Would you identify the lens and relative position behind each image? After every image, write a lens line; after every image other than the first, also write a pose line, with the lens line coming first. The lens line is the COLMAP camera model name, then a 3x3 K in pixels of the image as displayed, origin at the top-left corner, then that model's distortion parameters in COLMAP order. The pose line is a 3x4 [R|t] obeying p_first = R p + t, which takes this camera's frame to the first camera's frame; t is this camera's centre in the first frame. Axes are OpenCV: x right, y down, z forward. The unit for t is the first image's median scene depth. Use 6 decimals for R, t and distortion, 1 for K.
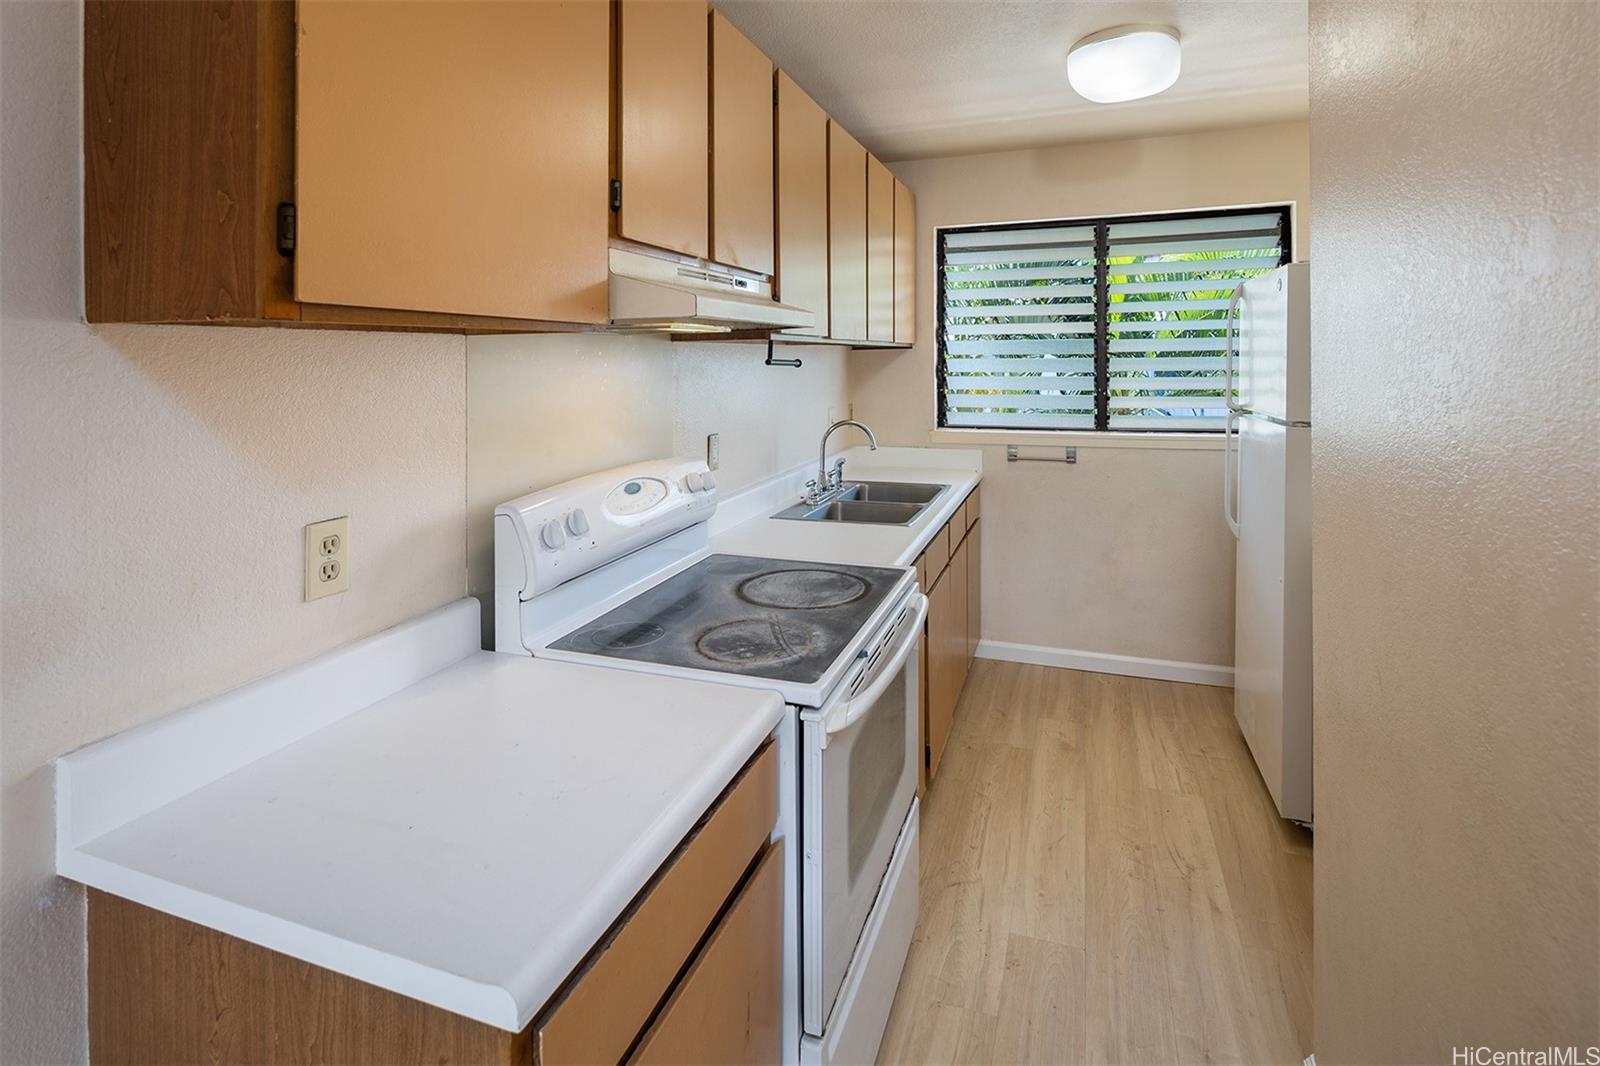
lens RADIAL K [[777.5, 0, 799.2], [0, 777.5, 375.3], [0, 0, 1]] dist [0.002454, 0.000216]
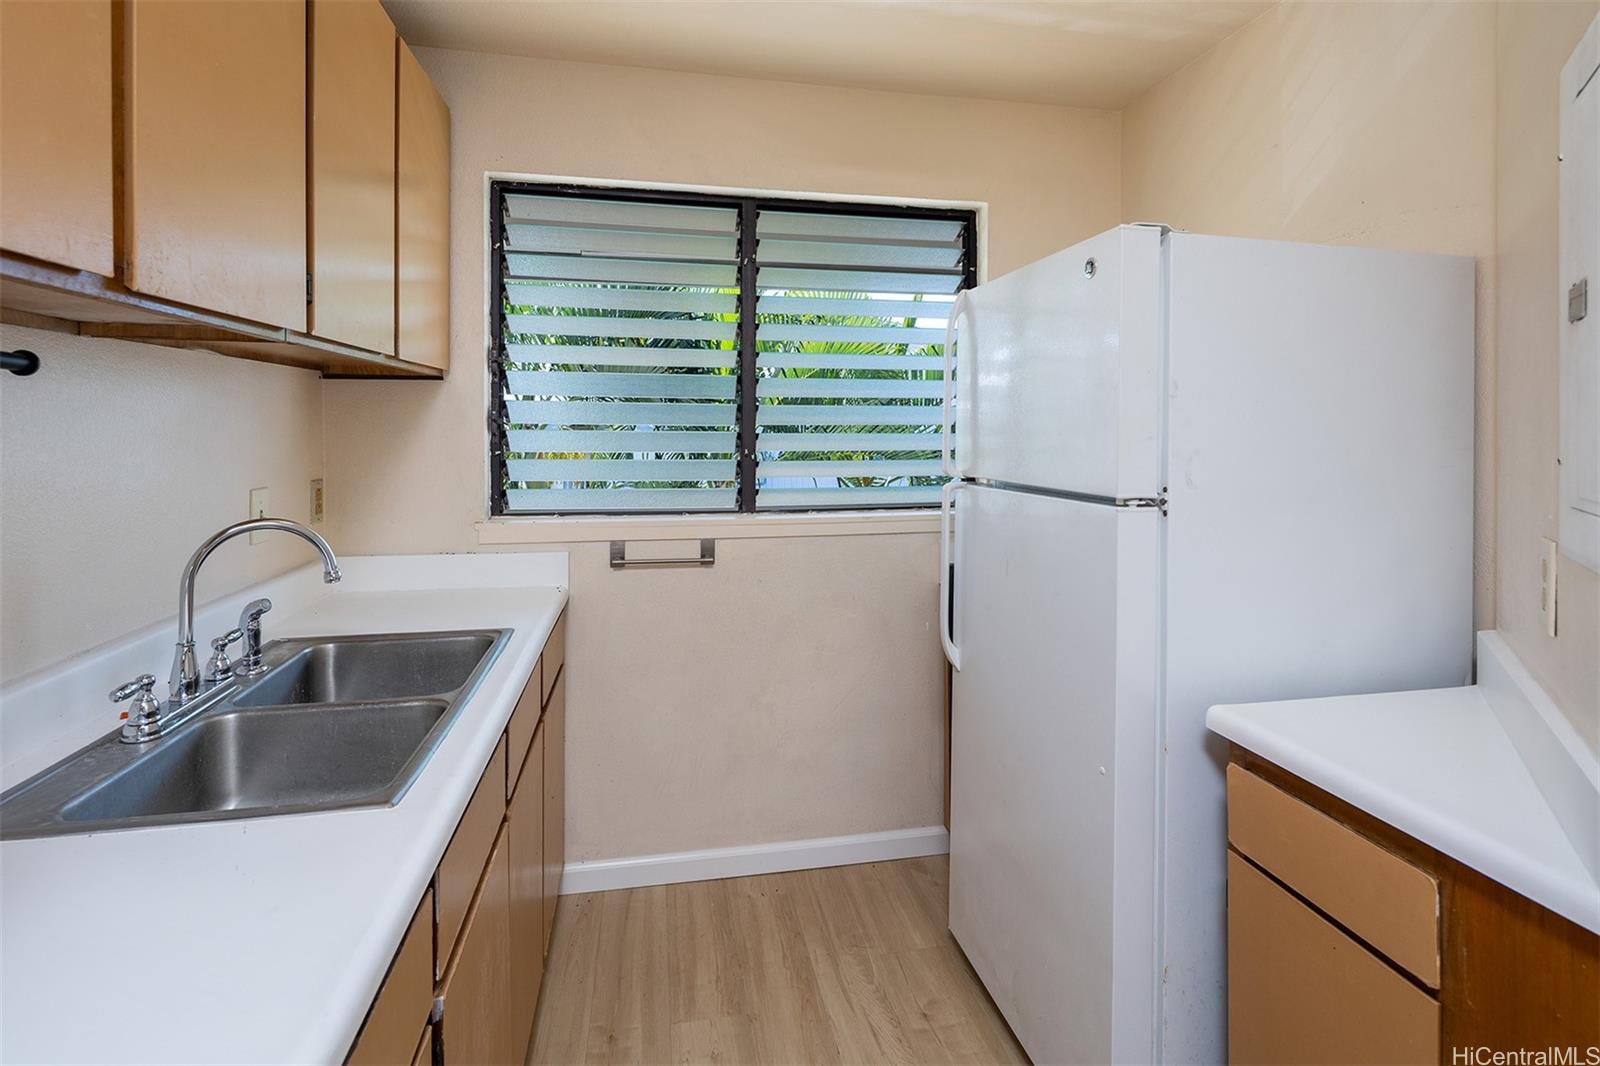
lens RADIAL K [[780.2, 0, 803.9], [0, 780.2, 444.5], [0, 0, 1]] dist [0.004000, 0.000264]
pose [[0.855269, 0.003952, 0.518169, 0.077978], [-0.002112, 0.999989, -0.004141, 0.015099], [-0.518180, 0.002448, 0.855268, 0.390527]]
